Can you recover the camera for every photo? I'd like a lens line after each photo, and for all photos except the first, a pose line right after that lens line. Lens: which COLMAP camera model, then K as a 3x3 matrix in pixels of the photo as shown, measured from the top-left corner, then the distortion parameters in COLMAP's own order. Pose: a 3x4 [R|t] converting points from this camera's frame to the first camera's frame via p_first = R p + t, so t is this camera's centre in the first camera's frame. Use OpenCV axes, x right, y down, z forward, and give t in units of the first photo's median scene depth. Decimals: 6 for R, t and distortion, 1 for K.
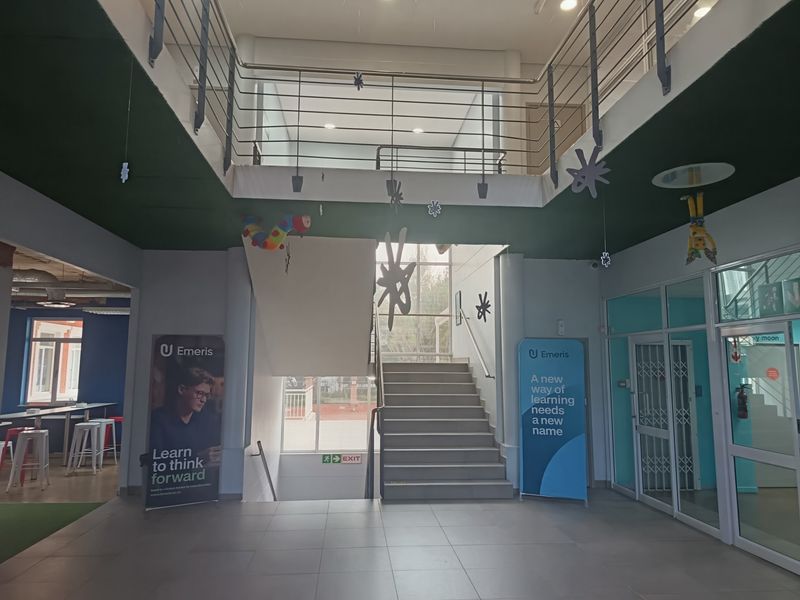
lens RADIAL K [[553.1, 0, 397.4], [0, 553.1, 296.4], [0, 0, 1]] dist [0.019861, -0.010829]
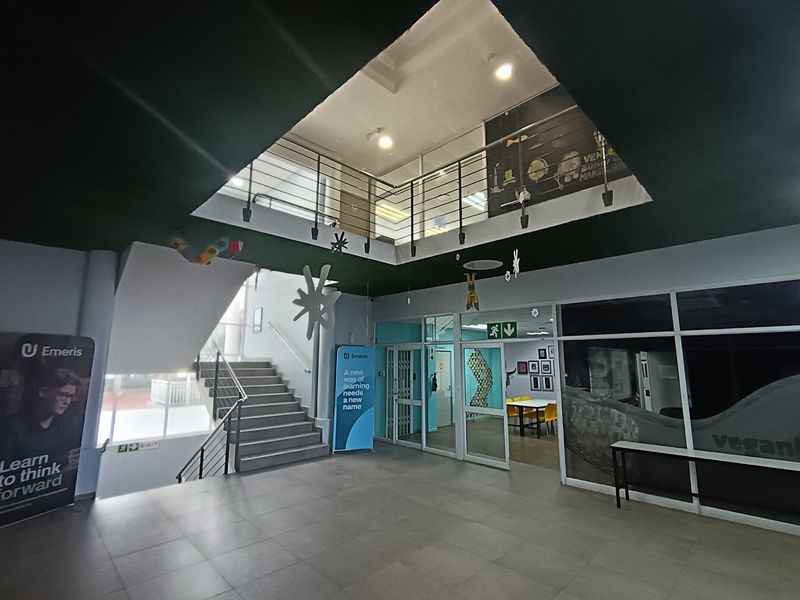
lens RADIAL K [[382.1, 0, 397.5], [0, 382.1, 301.5], [0, 0, 1]] dist [-0.003371, 0.001988]
pose [[0.767180, 0.096473, 0.634136, -0.345184], [-0.080482, 0.995290, -0.054048, 0.001339], [-0.636363, -0.009572, 0.771331, 0.118709]]
